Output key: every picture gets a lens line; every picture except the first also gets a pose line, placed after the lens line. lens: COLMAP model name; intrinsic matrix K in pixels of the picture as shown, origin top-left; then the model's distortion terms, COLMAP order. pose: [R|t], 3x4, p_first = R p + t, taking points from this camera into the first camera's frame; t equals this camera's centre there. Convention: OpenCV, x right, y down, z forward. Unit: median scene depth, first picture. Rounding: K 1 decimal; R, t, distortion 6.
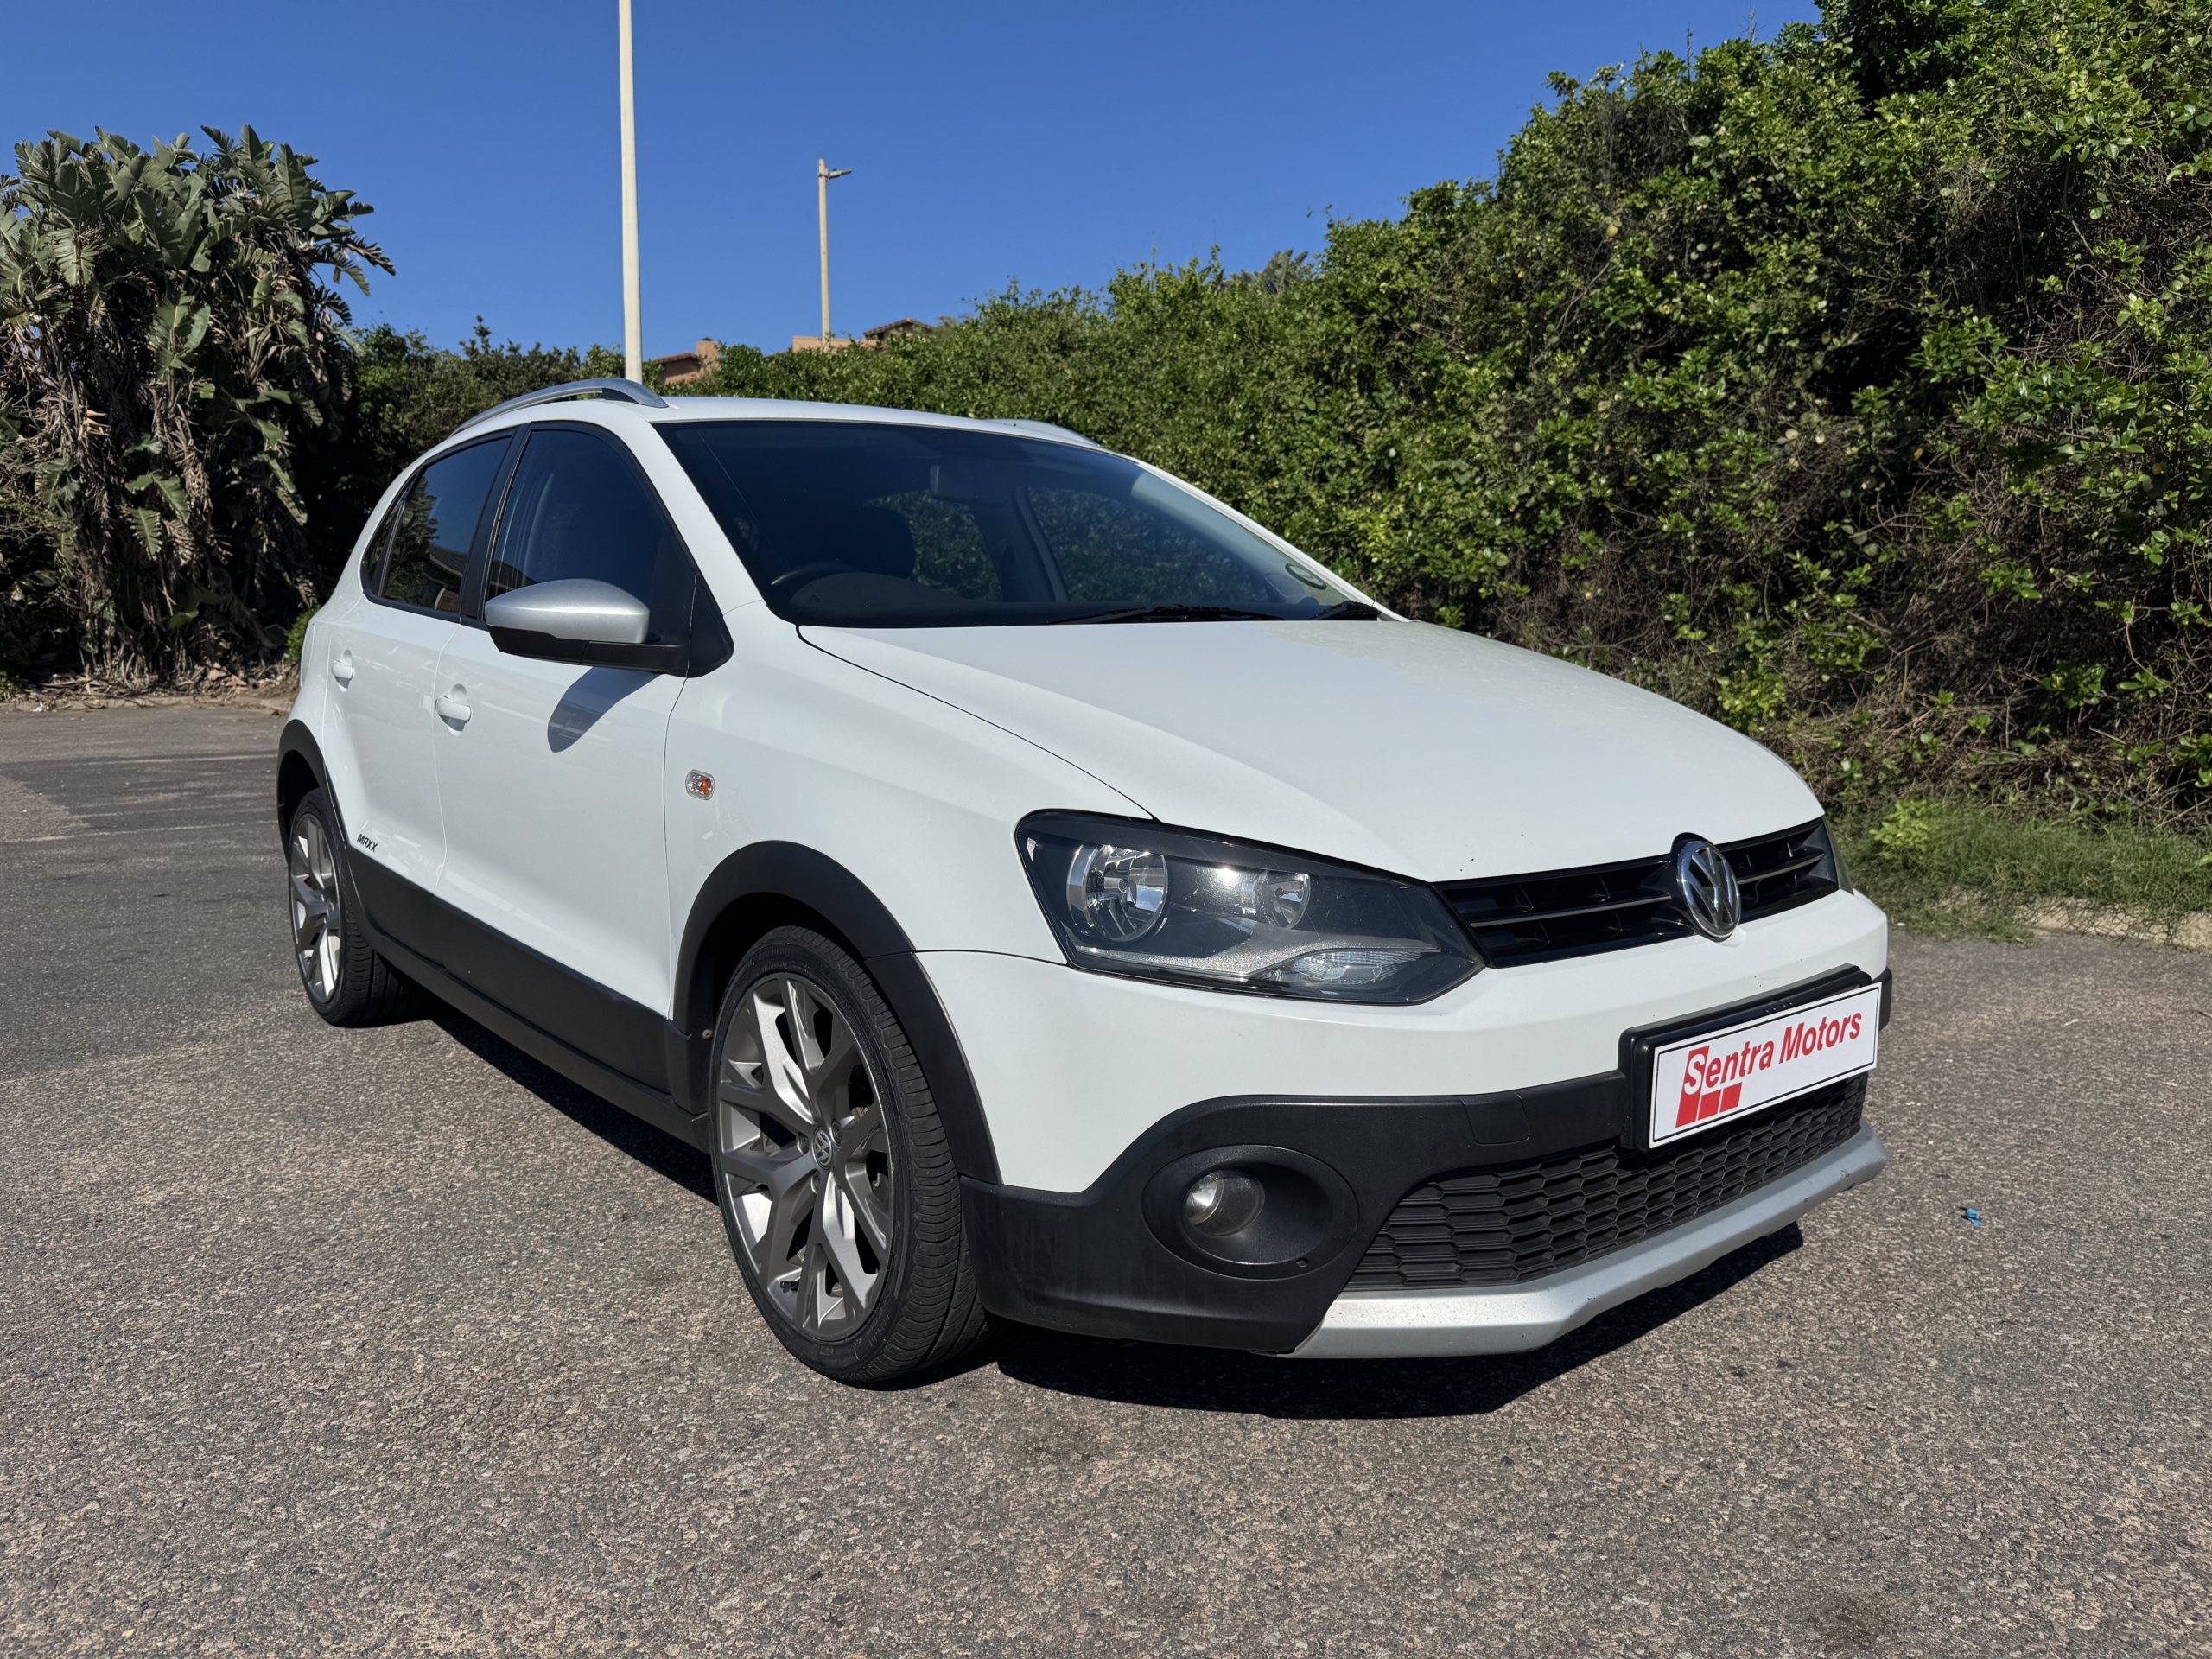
lens RADIAL K [[1573.8, 0, 1102.4], [0, 1573.8, 865.3], [0, 0, 1]] dist [0.067428, -0.083754]
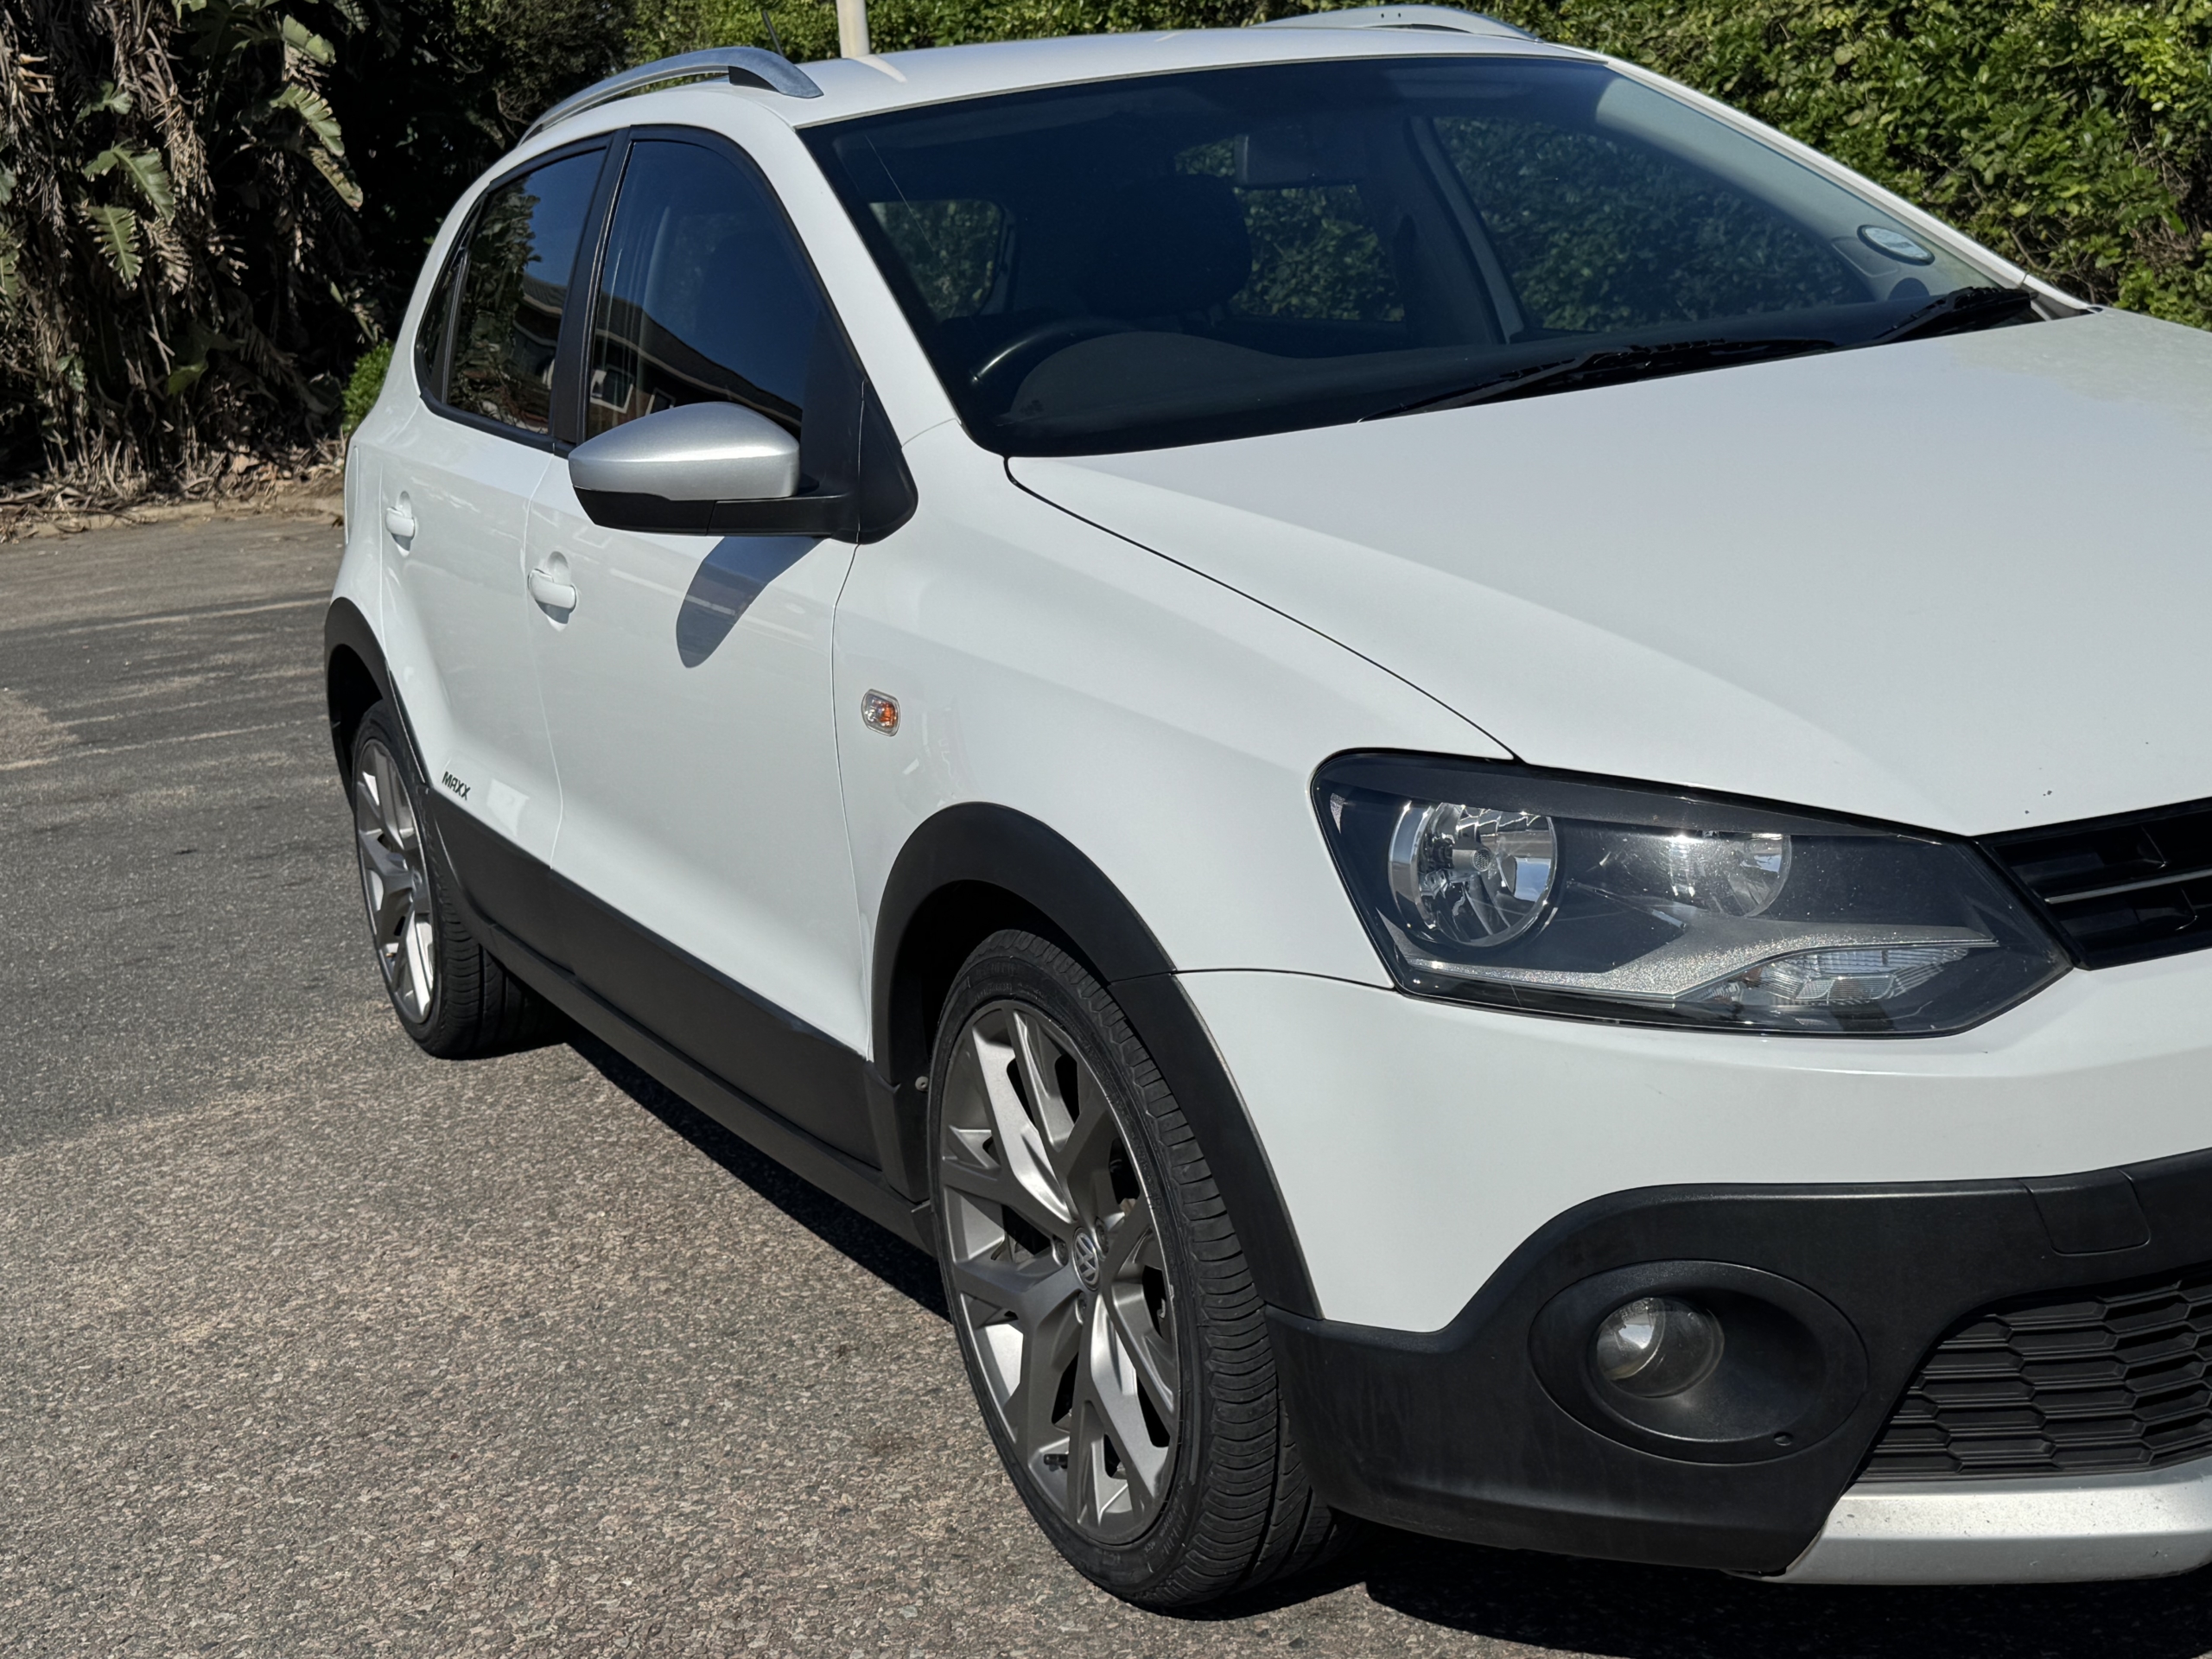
lens RADIAL K [[2760.8, 0, 1105.8], [0, 2760.8, 897.5], [0, 0, 1]] dist [0.281907, -0.771029]
pose [[0.973845, -0.047719, -0.222144, 0.083317], [0.063992, 0.995723, 0.066636, -0.042316], [0.218014, -0.079109, 0.972734, -0.106933]]
